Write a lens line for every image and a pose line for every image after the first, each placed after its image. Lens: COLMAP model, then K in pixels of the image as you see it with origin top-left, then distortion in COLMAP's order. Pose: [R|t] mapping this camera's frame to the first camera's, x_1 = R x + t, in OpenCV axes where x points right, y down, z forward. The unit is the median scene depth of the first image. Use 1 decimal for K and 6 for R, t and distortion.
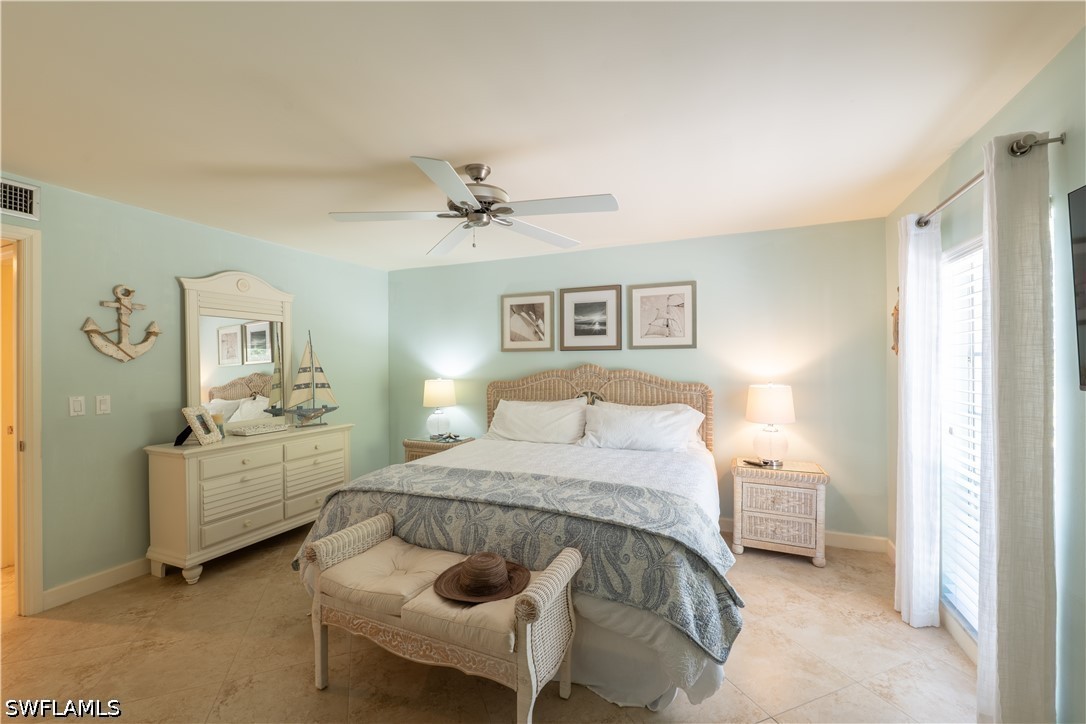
lens RADIAL K [[441.7, 0, 541.7], [0, 441.7, 363.9], [0, 0, 1]] dist [-0.014006, 0.001512]
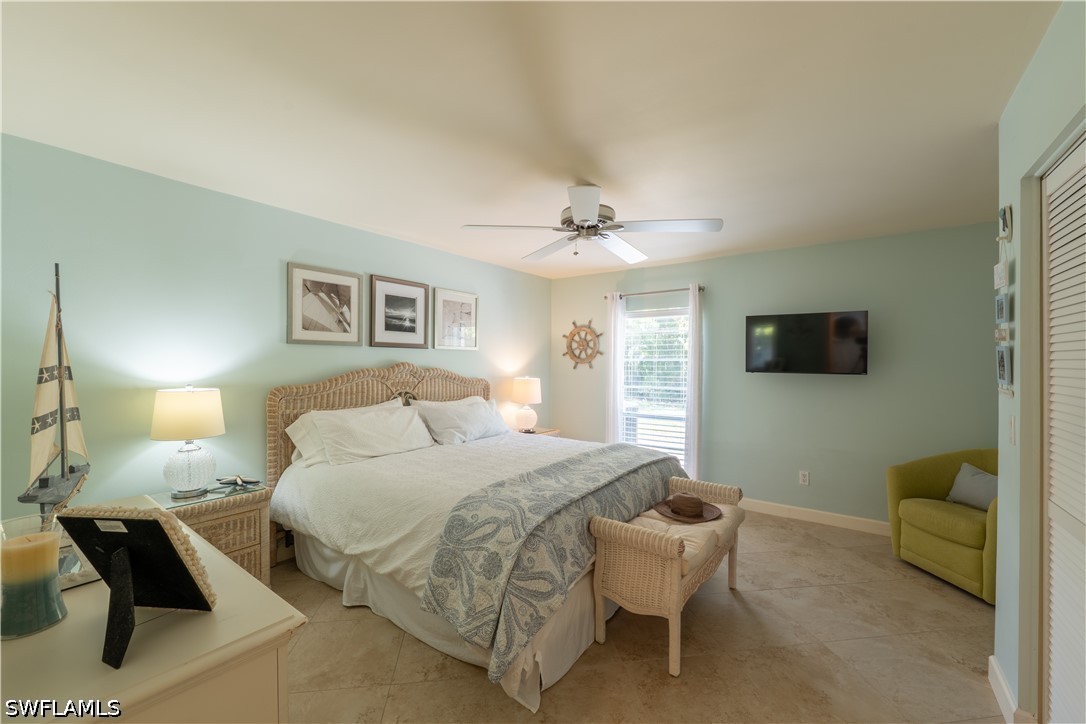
lens RADIAL K [[441.7, 0, 538.3], [0, 441.7, 363.4], [0, 0, 1]] dist [-0.014006, 0.001512]
pose [[0.237838, 0.005697, 0.971288, -0.713818], [-0.002506, 0.999983, -0.005252, 0.006525], [-0.971302, -0.001185, 0.237848, 0.486818]]
